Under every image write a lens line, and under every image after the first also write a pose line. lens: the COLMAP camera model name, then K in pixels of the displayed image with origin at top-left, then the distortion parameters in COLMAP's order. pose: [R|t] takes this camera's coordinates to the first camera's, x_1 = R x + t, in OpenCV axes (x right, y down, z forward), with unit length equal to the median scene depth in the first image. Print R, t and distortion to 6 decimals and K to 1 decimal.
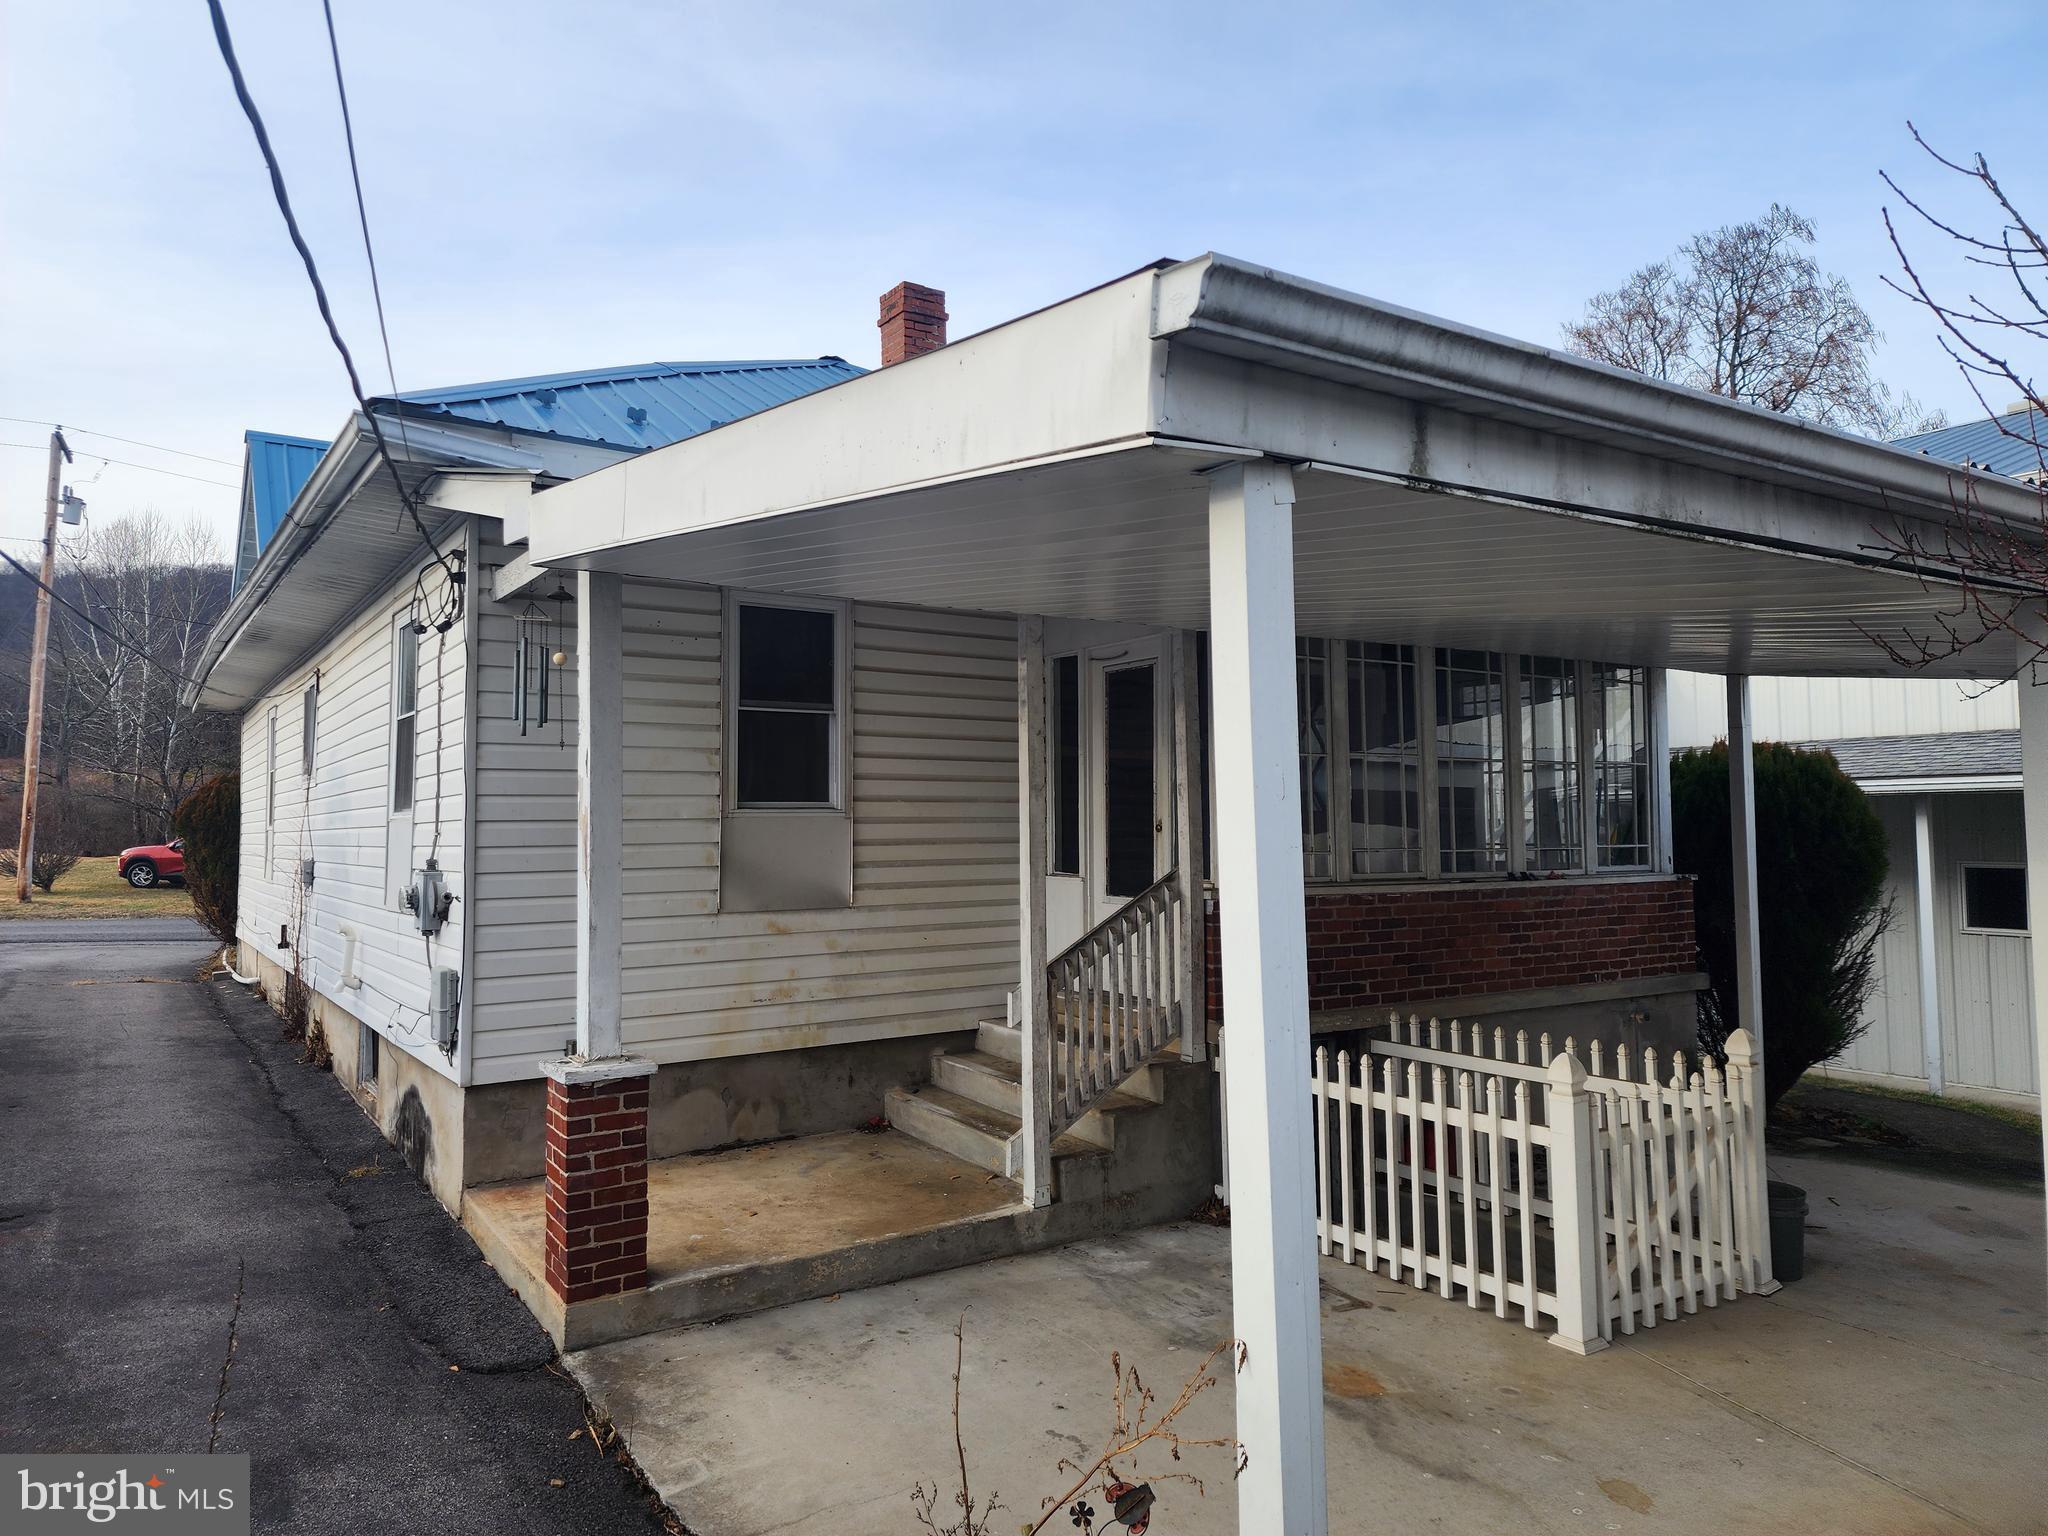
lens RADIAL K [[1367.9, 0, 1024.8], [0, 1367.9, 761.3], [0, 0, 1]] dist [0.082499, -0.085397]
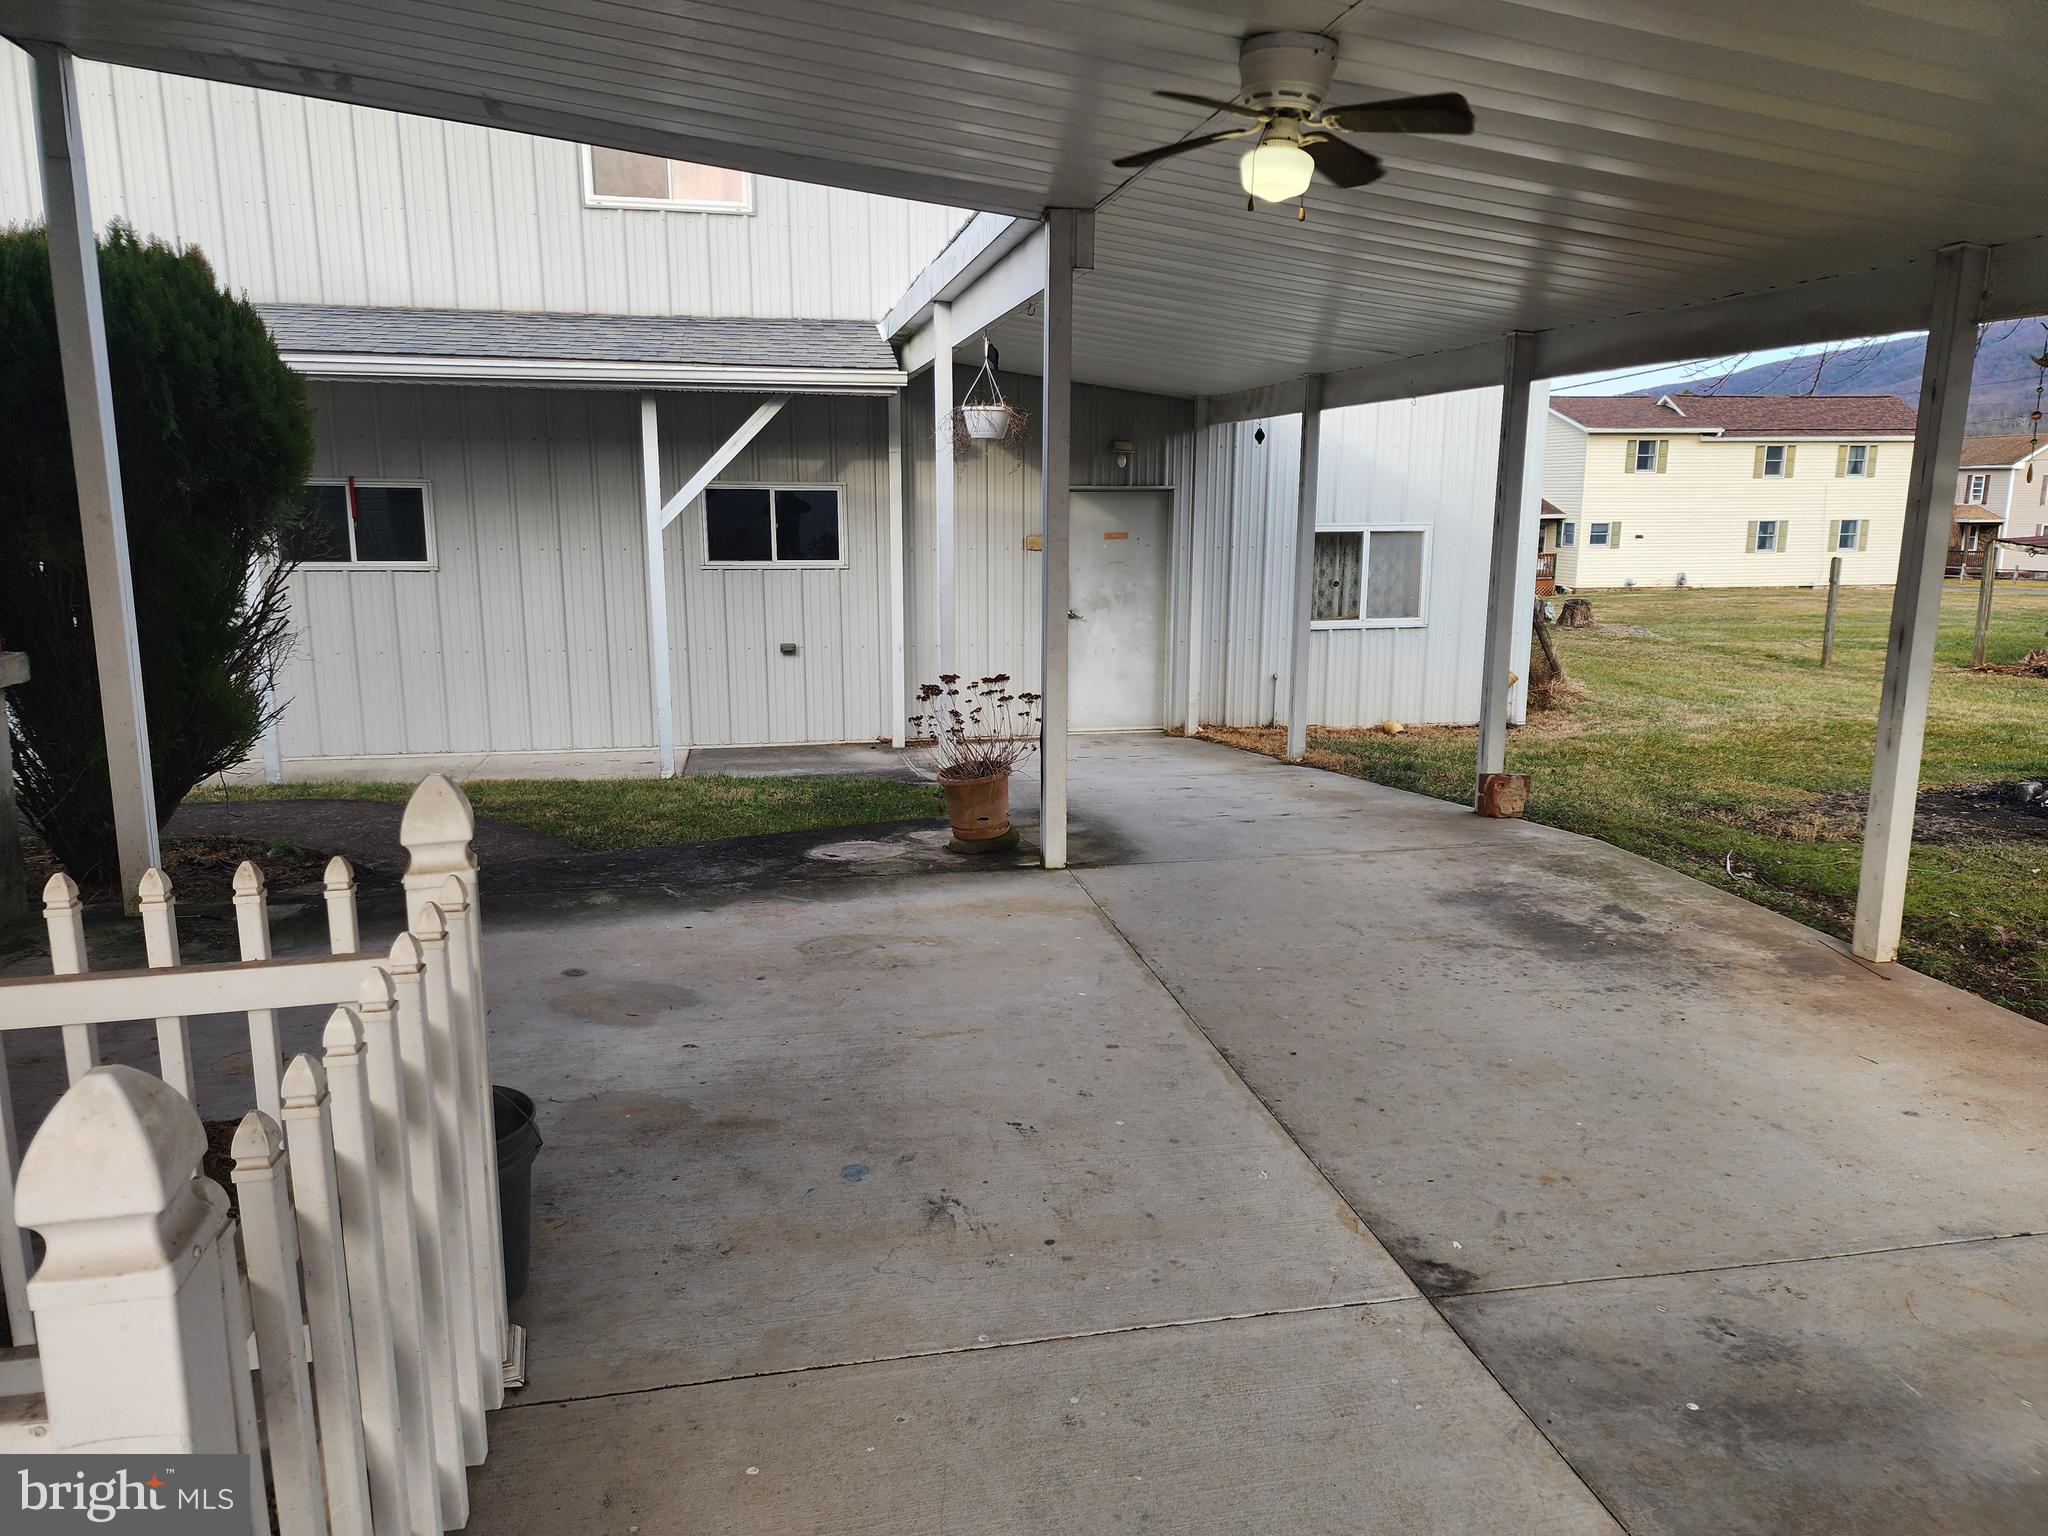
lens RADIAL K [[1367.9, 0, 1022.8], [0, 1367.9, 764.6], [0, 0, 1]] dist [0.082499, -0.085397]
pose [[0.387606, -0.174442, 0.905169, 0.155155], [-0.047212, 0.976886, 0.208480, 0.067628], [-0.920615, -0.123543, 0.370411, 0.465073]]
